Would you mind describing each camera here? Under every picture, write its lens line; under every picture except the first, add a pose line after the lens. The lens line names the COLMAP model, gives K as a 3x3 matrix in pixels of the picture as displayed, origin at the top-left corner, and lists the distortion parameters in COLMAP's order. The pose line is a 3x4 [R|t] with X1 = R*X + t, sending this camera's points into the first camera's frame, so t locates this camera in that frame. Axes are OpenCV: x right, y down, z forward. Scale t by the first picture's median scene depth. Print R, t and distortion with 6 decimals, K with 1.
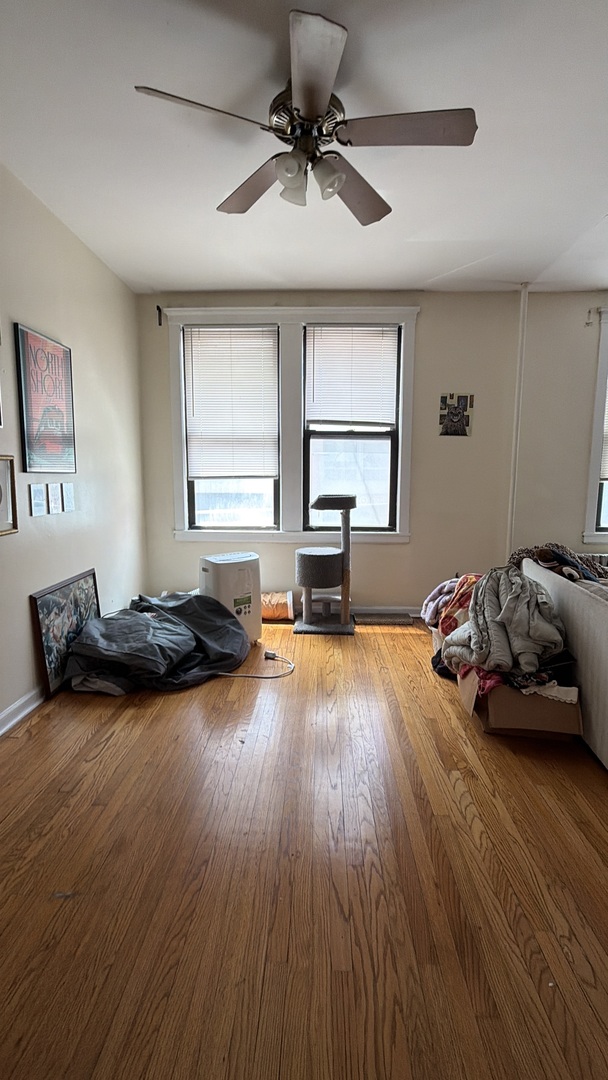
lens RADIAL K [[493.7, 0, 300.8], [0, 493.7, 535.6], [0, 0, 1]] dist [-0.000337, 0.000111]
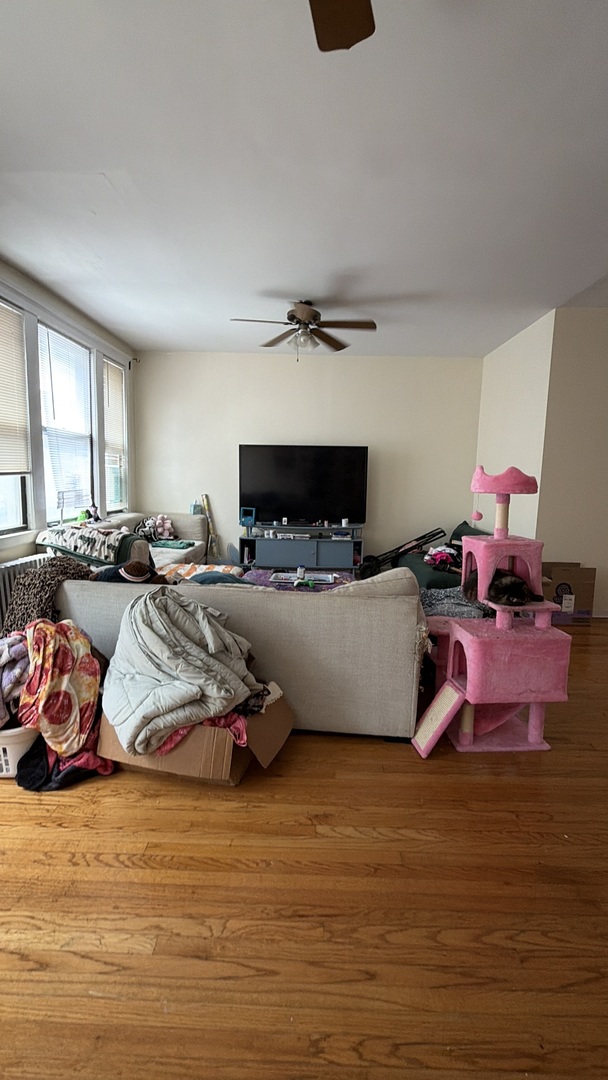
lens RADIAL K [[493.7, 0, 302.4], [0, 493.7, 541.9], [0, 0, 1]] dist [-0.000337, 0.000111]
pose [[-0.023320, -0.141237, 0.989701, -0.234565], [0.107060, 0.983925, 0.142935, -0.066241], [-0.993979, 0.109291, -0.007825, 0.509139]]
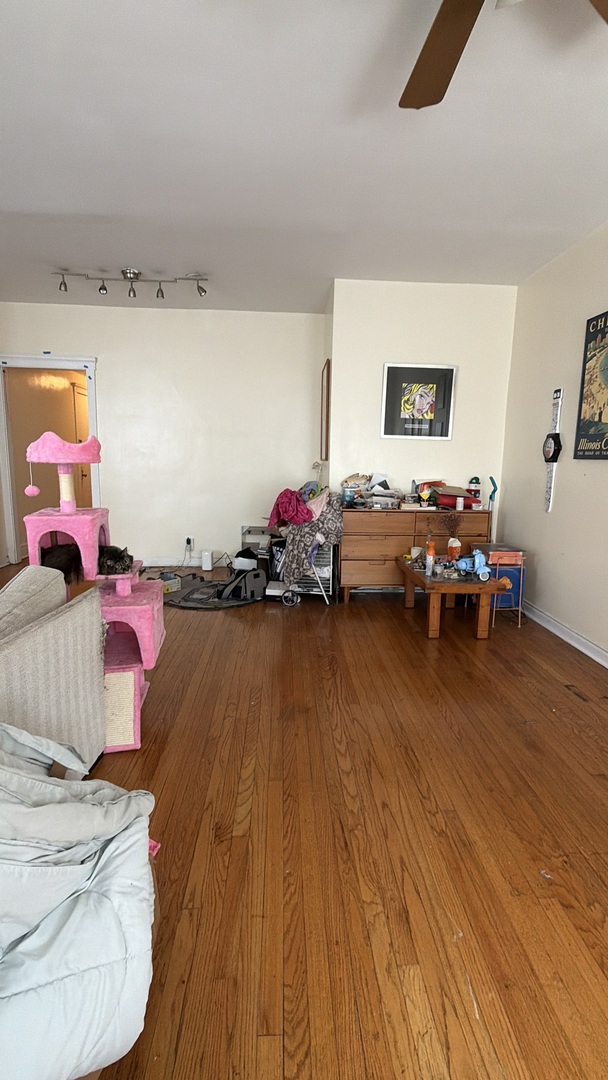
lens RADIAL K [[493.7, 0, 307.1], [0, 493.7, 536.3], [0, 0, 1]] dist [-0.000337, 0.000111]
pose [[-0.995103, -0.012107, -0.098102, 0.148911], [-0.039371, 0.958893, 0.281022, -0.101236], [0.090667, 0.283508, -0.954674, 0.841581]]
